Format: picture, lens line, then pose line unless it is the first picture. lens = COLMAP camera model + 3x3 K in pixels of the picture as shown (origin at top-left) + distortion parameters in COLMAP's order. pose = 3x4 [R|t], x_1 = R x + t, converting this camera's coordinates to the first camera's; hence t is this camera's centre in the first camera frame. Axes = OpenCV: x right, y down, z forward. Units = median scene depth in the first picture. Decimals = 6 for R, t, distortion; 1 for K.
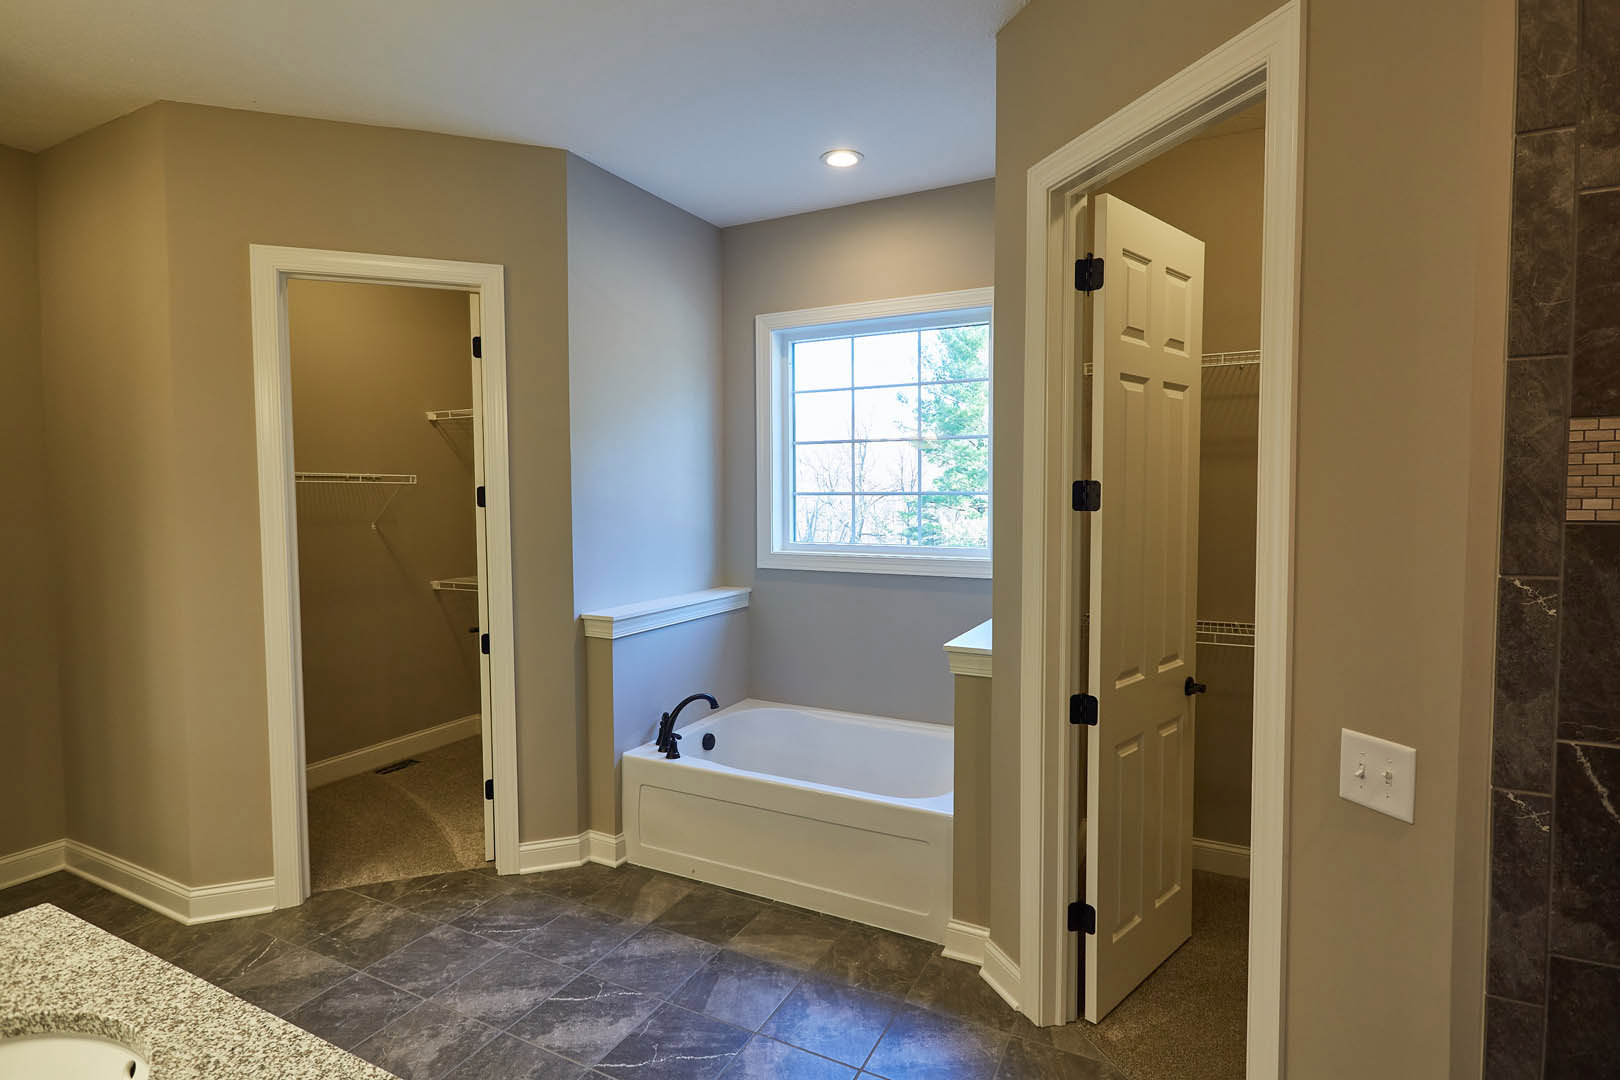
lens RADIAL K [[802.2, 0, 804.6], [0, 802.2, 534.2], [0, 0, 1]] dist [0.000094, 0.000069]
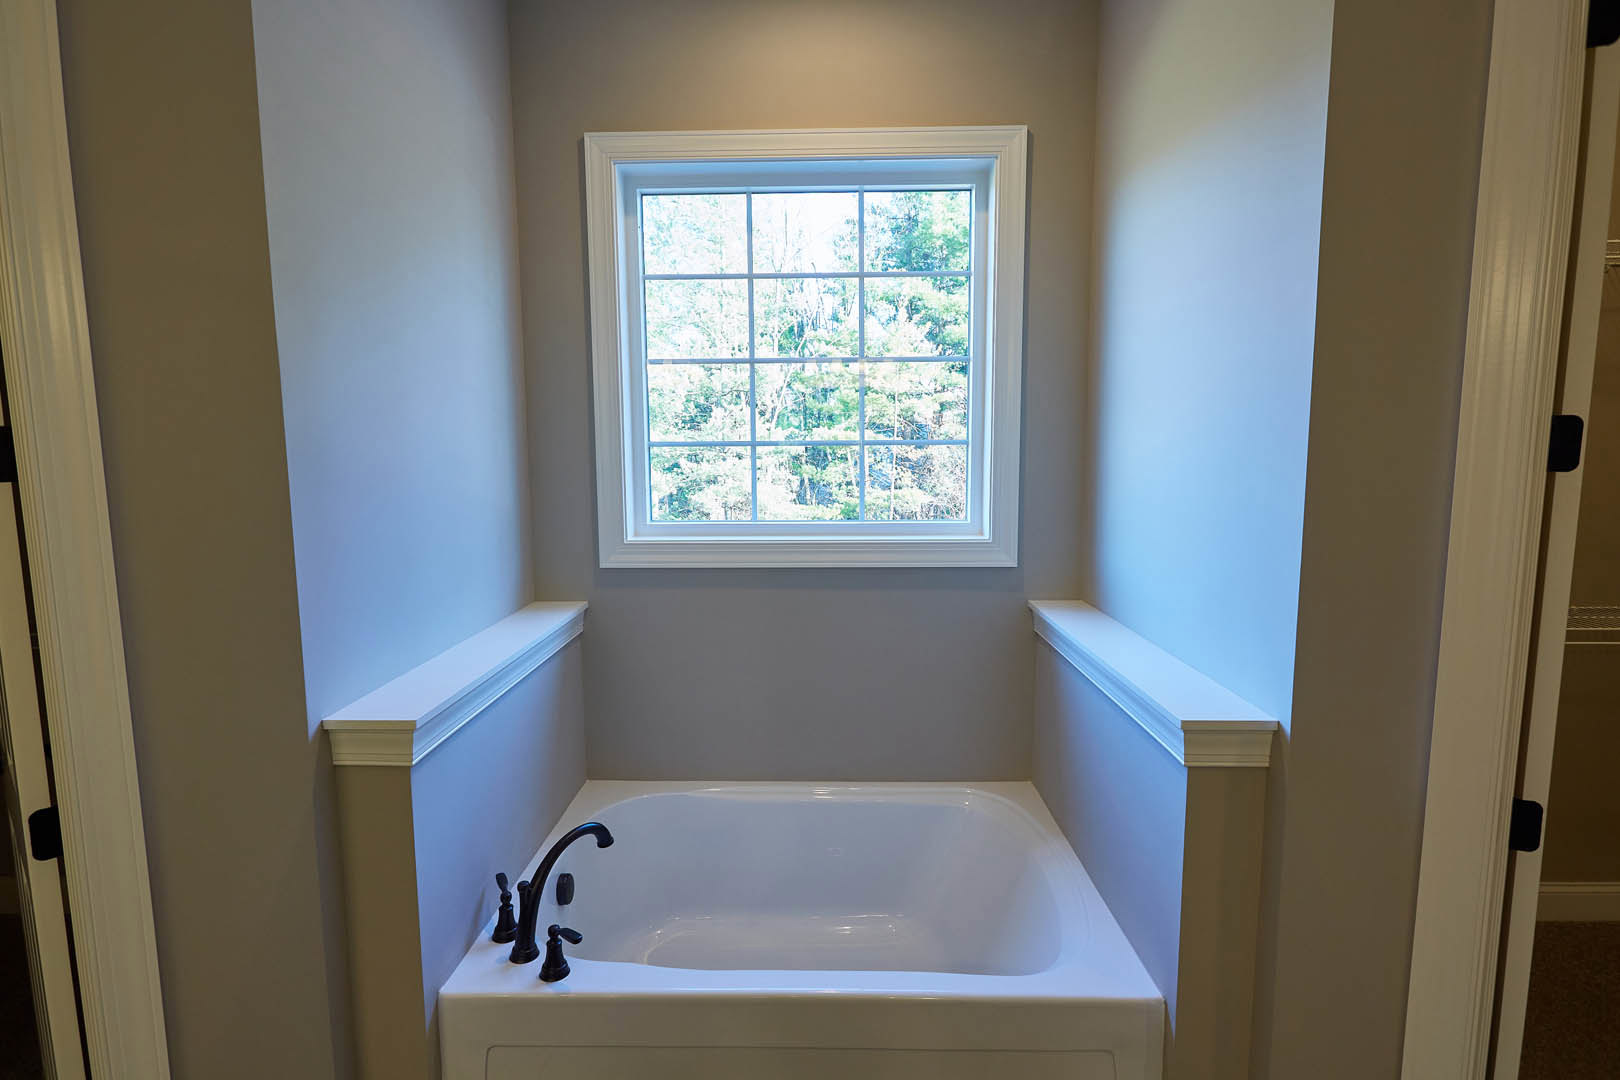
lens RADIAL K [[802.2, 0, 804.6], [0, 802.2, 534.2], [0, 0, 1]] dist [0.000094, 0.000069]
pose [[0.899467, -0.050328, 0.434081, -0.193574], [0.025007, 0.997646, 0.063851, -0.019434], [-0.436272, -0.046577, 0.898608, 0.423235]]
